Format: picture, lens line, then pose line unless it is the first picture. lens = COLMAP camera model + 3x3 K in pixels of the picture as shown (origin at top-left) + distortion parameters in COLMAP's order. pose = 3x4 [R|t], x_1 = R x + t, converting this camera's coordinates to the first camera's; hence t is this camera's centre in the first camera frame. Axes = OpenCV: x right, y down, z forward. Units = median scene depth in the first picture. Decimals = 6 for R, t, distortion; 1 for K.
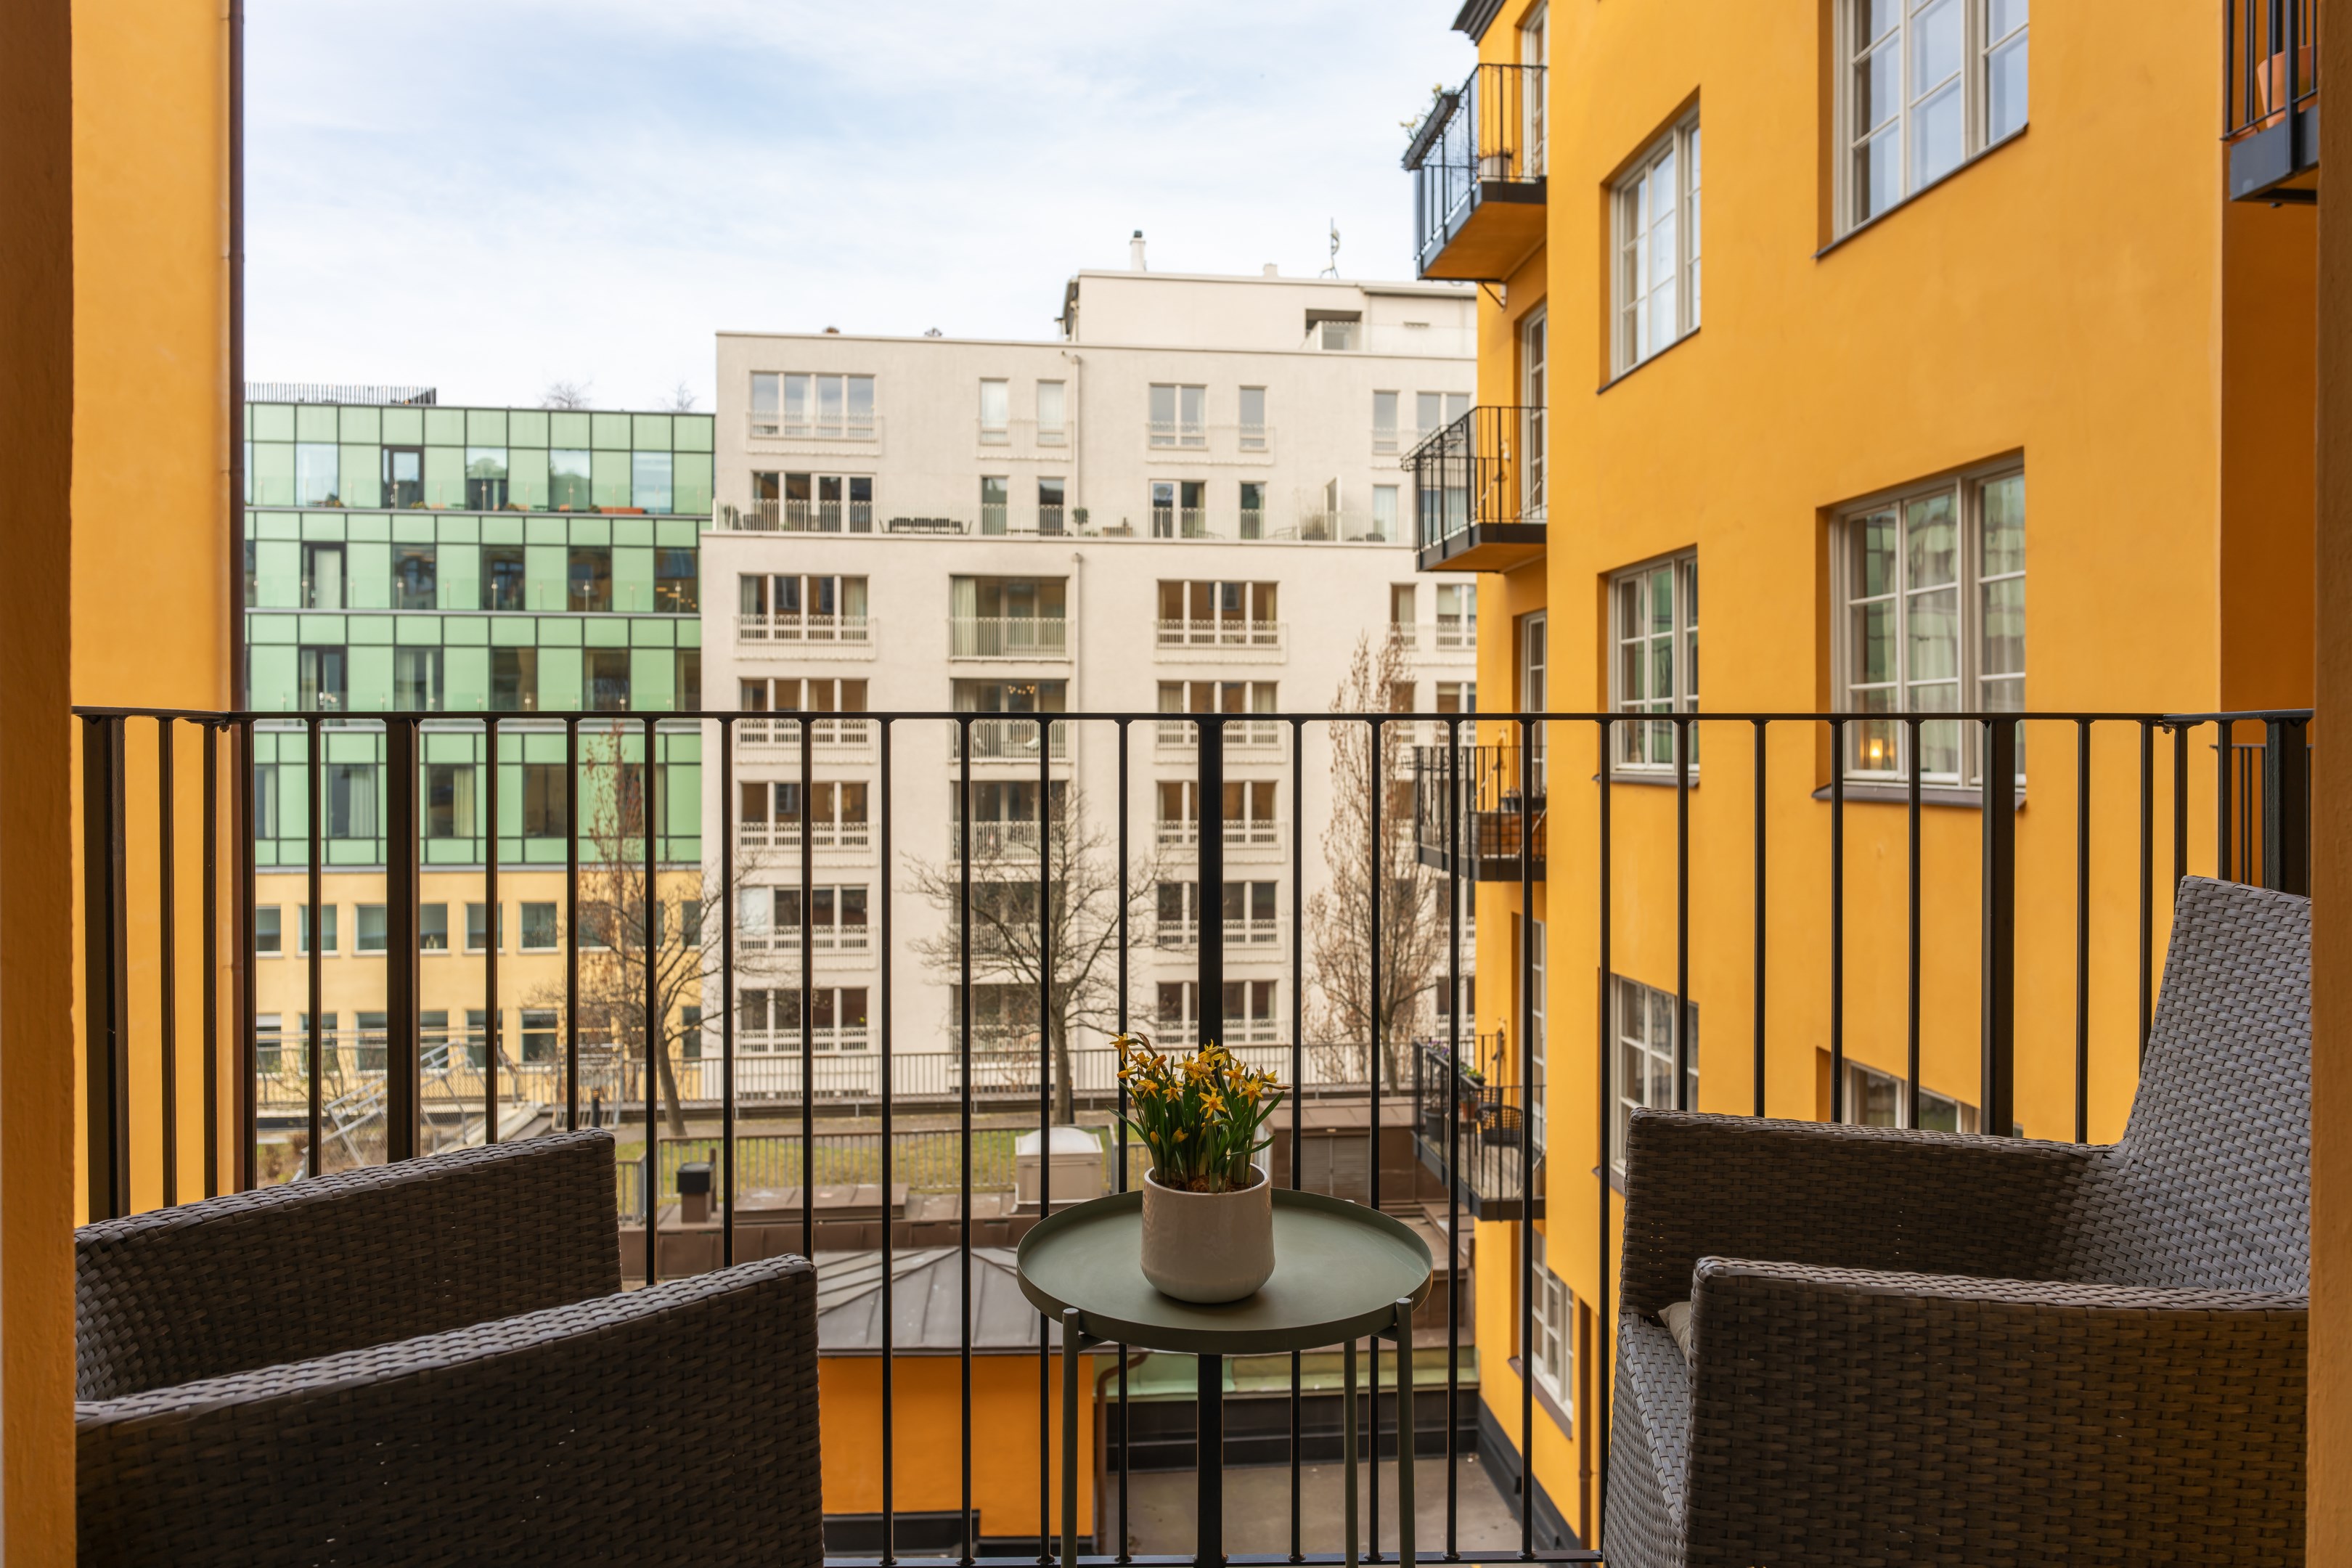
lens RADIAL K [[1527.7, 0, 1185.5], [0, 1527.7, 779.6], [0, 0, 1]] dist [-0.000989, 0.002464]
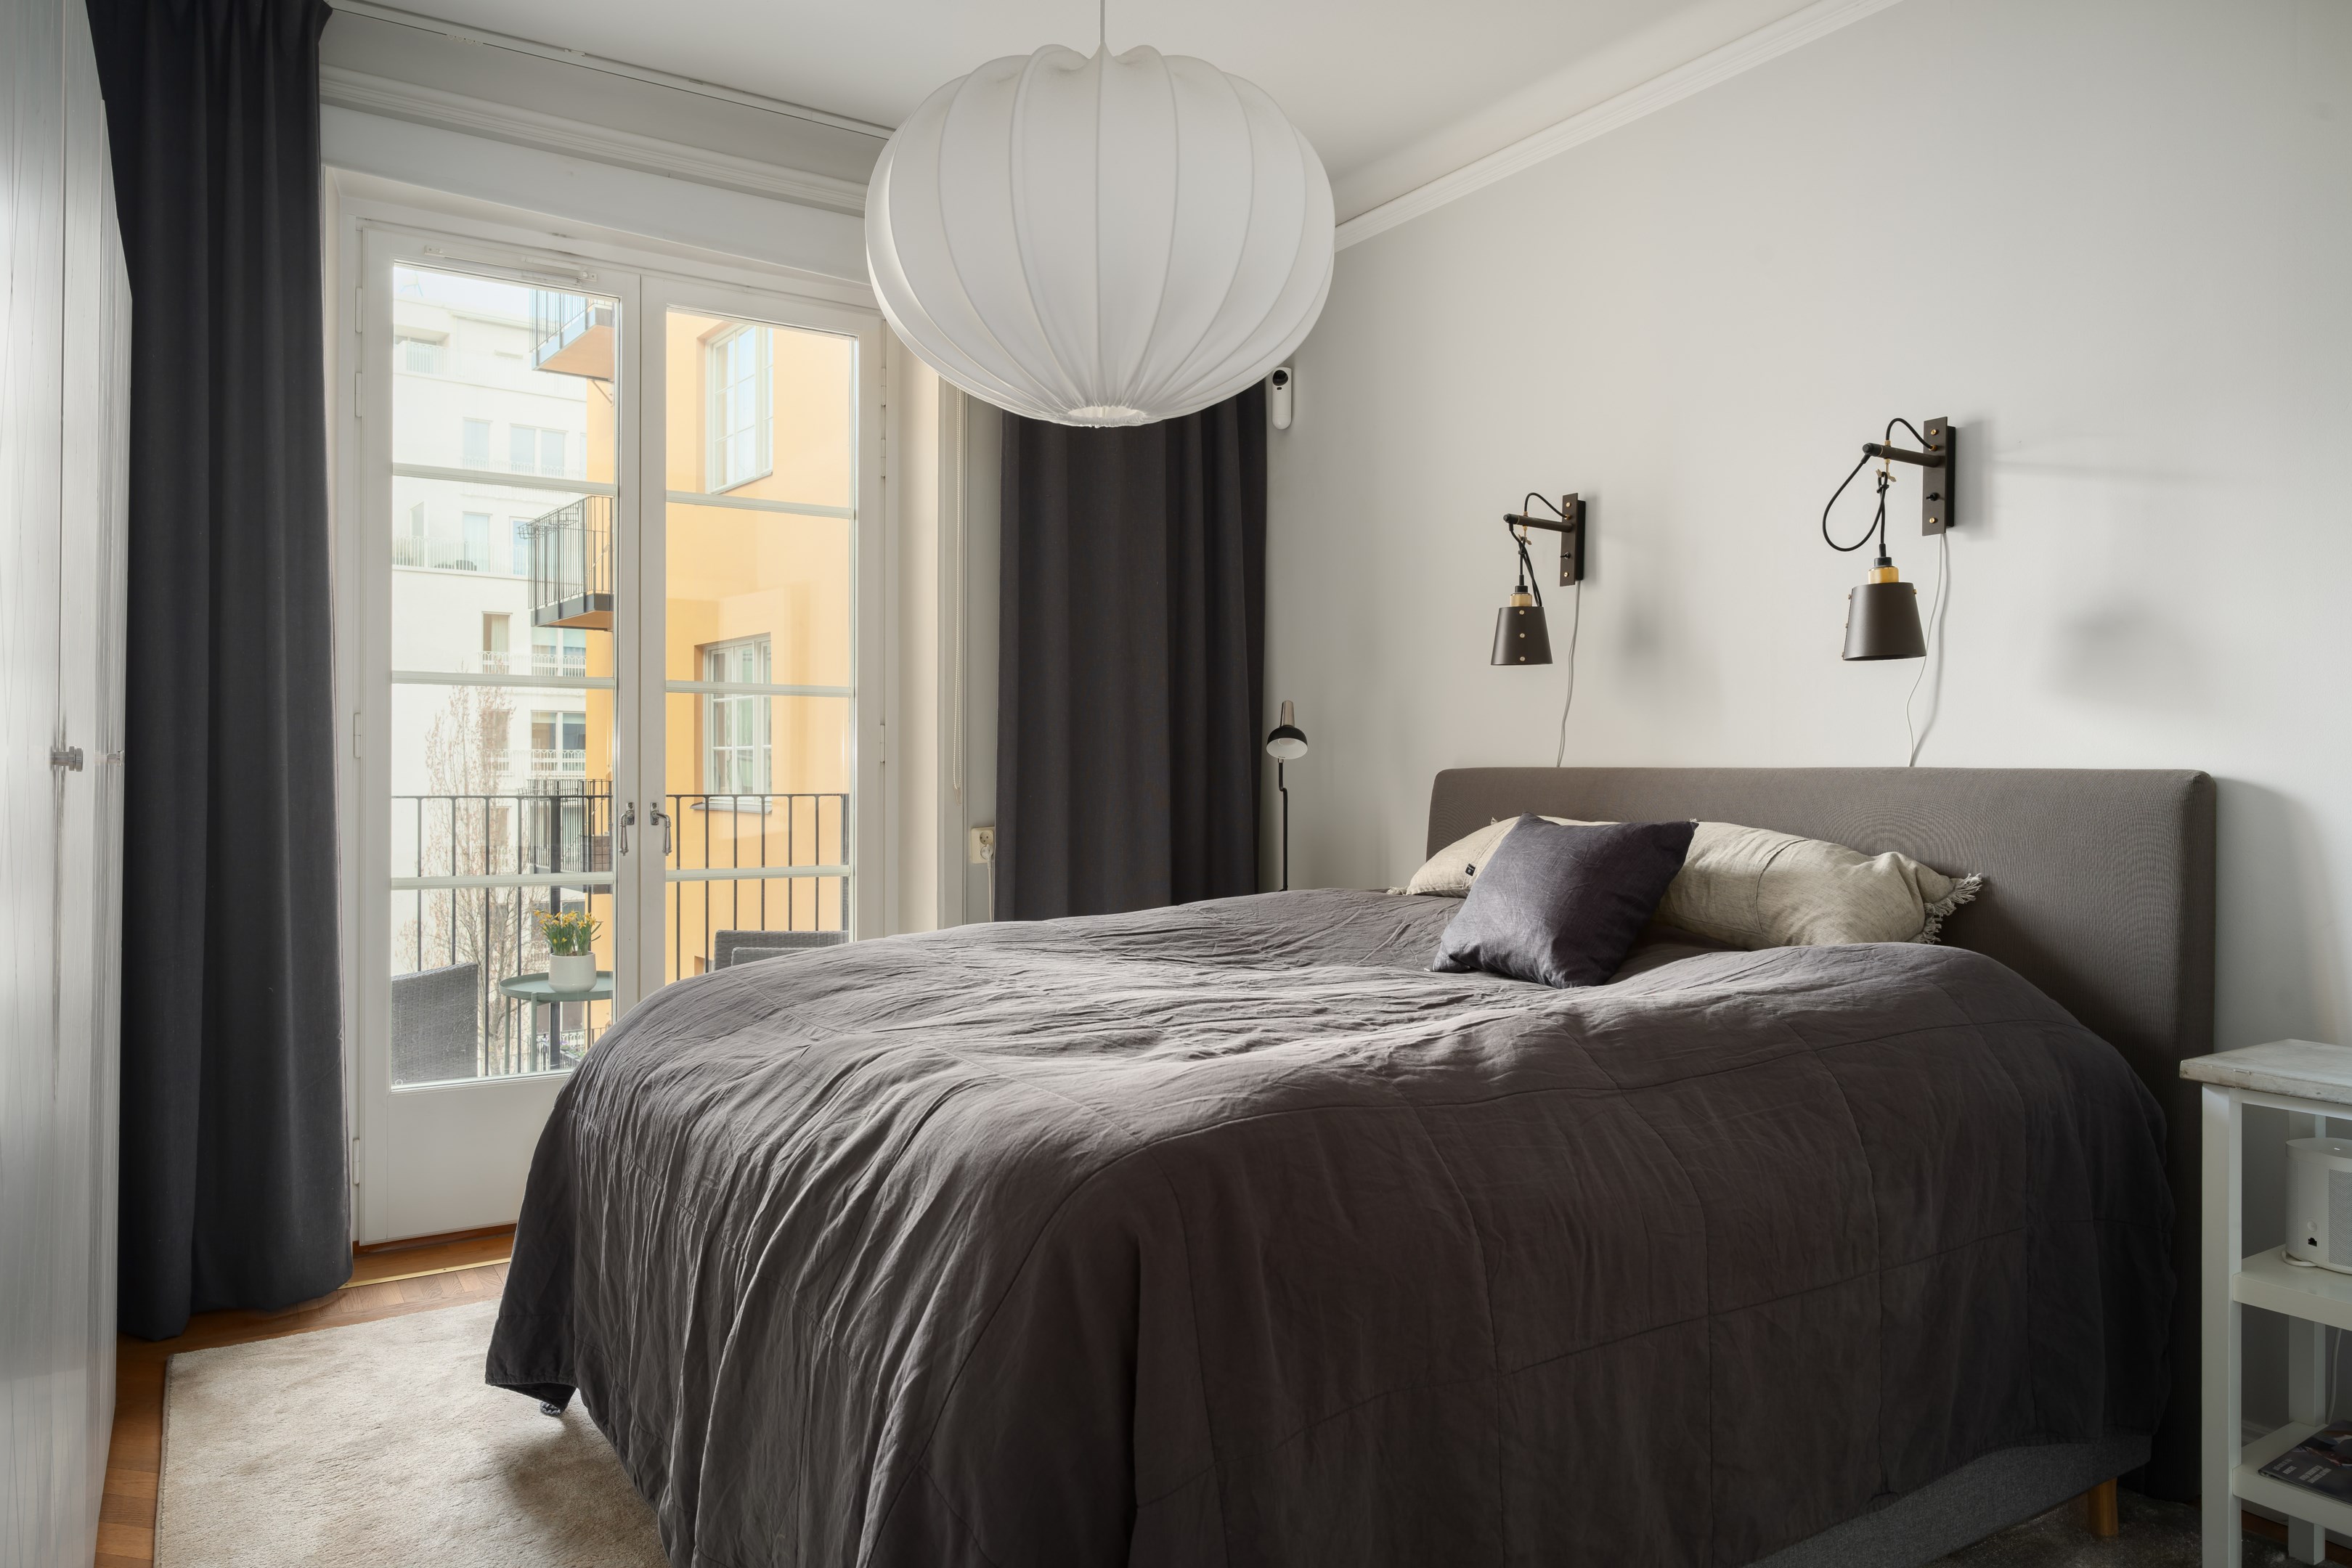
lens RADIAL K [[1564.0, 0, 1177.9], [0, 1564.0, 768.0], [0, 0, 1]] dist [-0.001060, 0.002244]
pose [[0.842538, 0.005388, 0.538610, -0.070499], [0.005437, 0.999814, -0.018508, -0.006556], [-0.538609, 0.018522, 0.842352, -0.238423]]
